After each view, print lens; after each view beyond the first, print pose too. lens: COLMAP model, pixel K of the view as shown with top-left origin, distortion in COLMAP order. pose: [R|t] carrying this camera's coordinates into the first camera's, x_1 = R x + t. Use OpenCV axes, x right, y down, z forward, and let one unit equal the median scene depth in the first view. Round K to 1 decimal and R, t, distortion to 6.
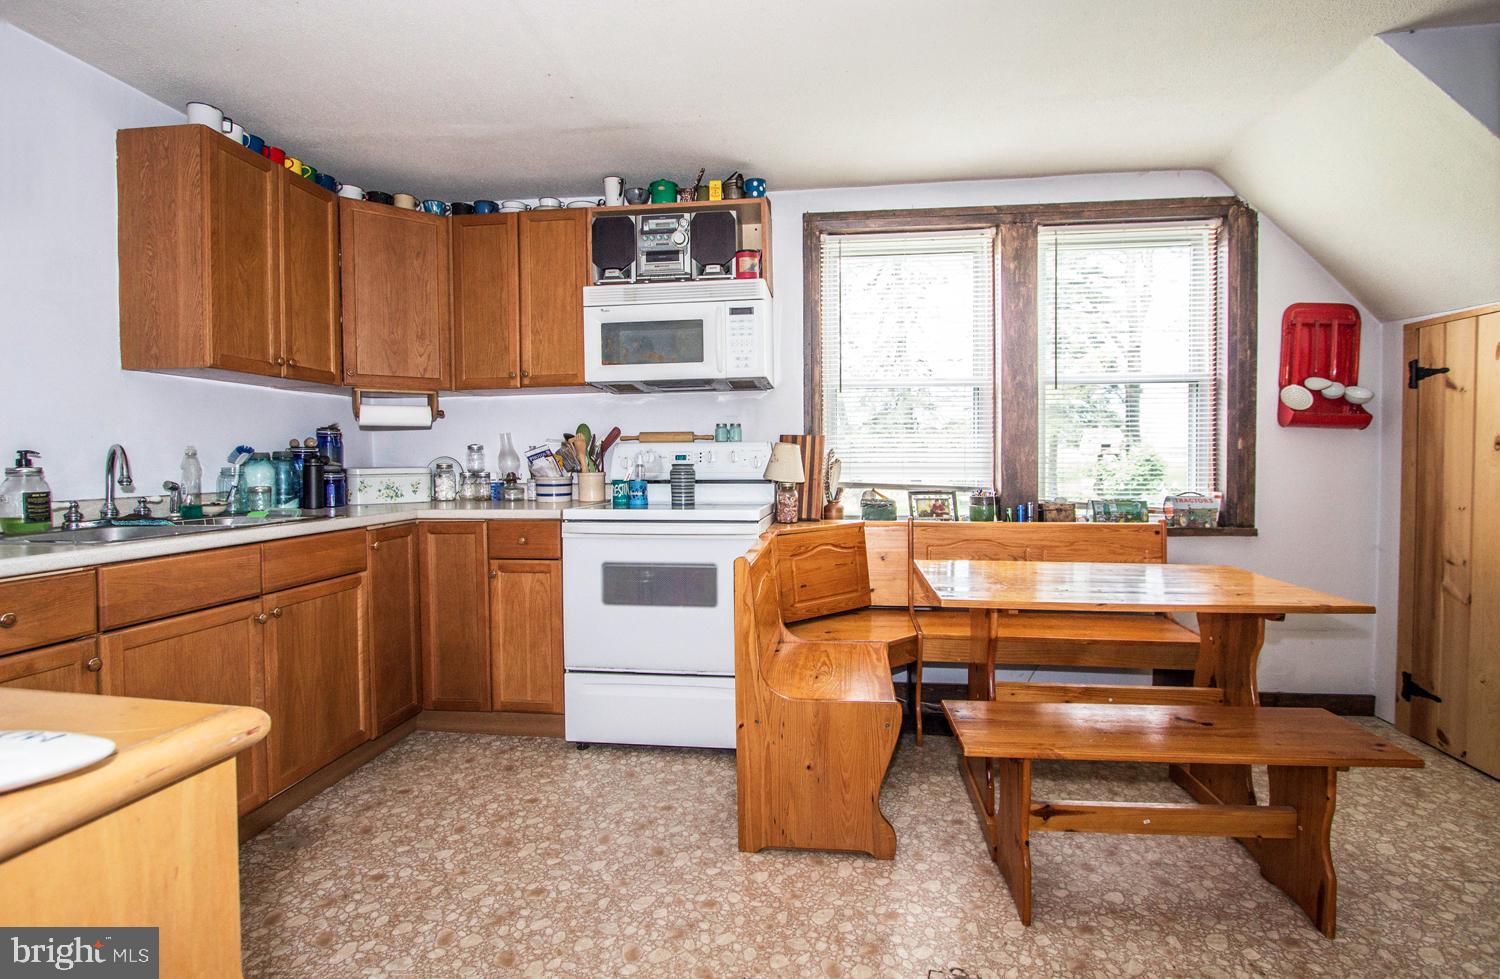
lens RADIAL K [[695.4, 0, 752.6], [0, 695.4, 477.3], [0, 0, 1]] dist [-0.019828, -0.000055]
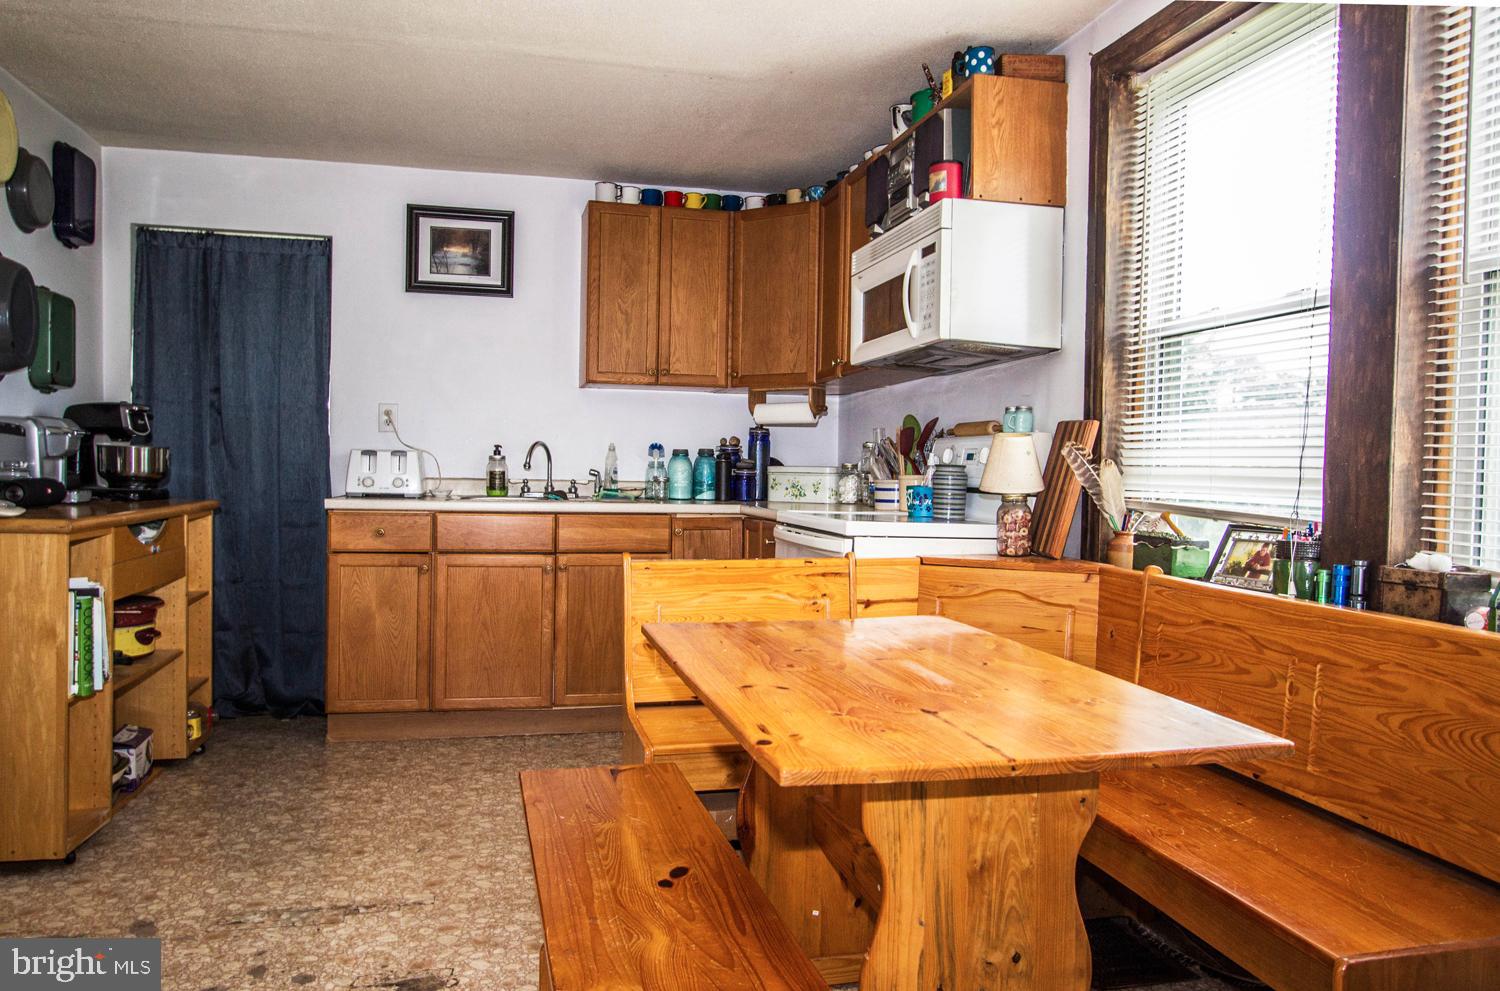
lens RADIAL K [[1048.8, 0, 749.3], [0, 1048.8, 495.8], [0, 0, 1]] dist [0.006133, 0.001996]
pose [[0.346805, 0.036210, -0.937238, 0.920555], [-0.047600, 0.998646, 0.020969, 0.000203], [0.936729, 0.037340, 0.348059, 0.443274]]
